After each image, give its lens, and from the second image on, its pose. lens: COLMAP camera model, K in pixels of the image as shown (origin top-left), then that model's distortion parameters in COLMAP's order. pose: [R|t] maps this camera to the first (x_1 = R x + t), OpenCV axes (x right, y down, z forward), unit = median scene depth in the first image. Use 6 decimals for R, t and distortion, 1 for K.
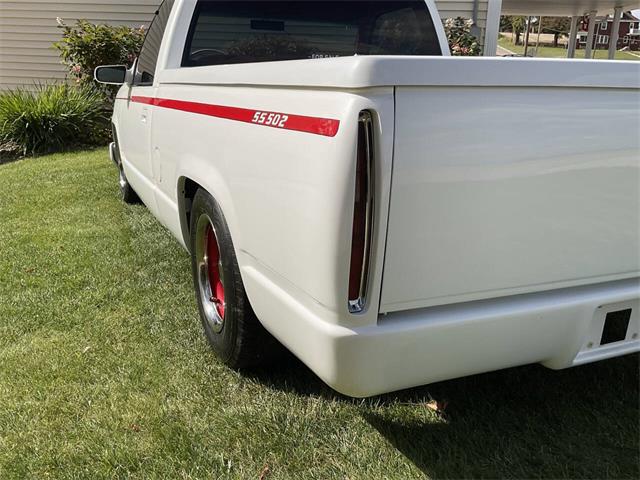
lens RADIAL K [[605.4, 0, 320.4], [0, 605.4, 243.3], [0, 0, 1]] dist [0.101858, -0.227780]
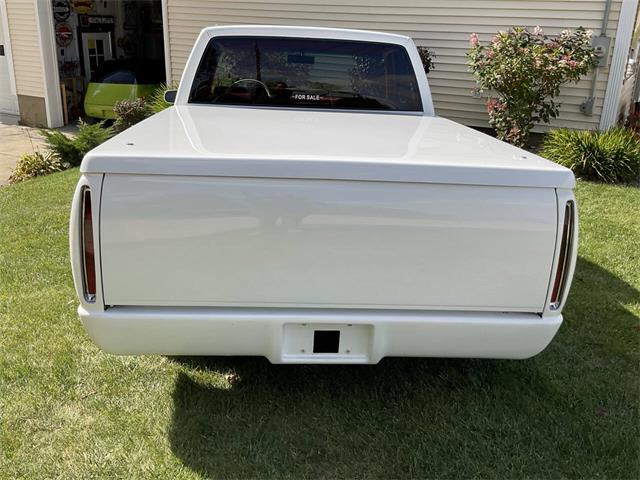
lens RADIAL K [[605.4, 0, 320.4], [0, 605.4, 243.3], [0, 0, 1]] dist [0.101858, -0.227780]
pose [[0.940070, 0.120810, -0.318863, 0.627566], [-0.110029, 0.992584, 0.051681, -0.108798], [0.322742, -0.013500, 0.946391, -0.208123]]
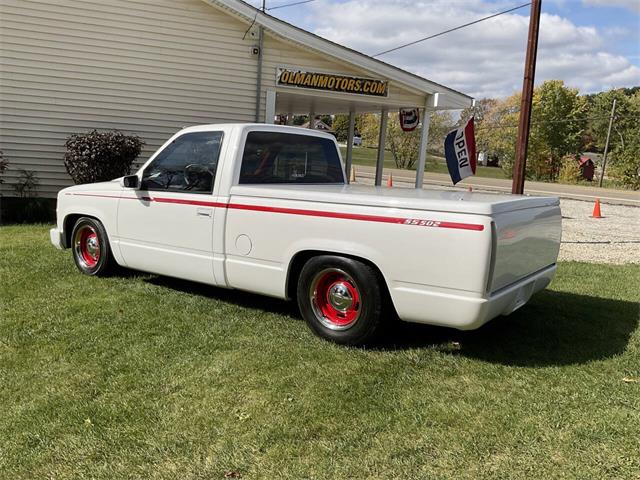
lens RADIAL K [[562.5, 0, 320.0], [0, 562.5, 240.0], [0, 0, 1]] dist [0.059853, -0.003739]
pose [[0.857288, -0.052846, 0.512117, -1.023044], [0.106779, 0.991339, -0.076451, -0.005168], [-0.503642, 0.120224, 0.855506, -0.457446]]
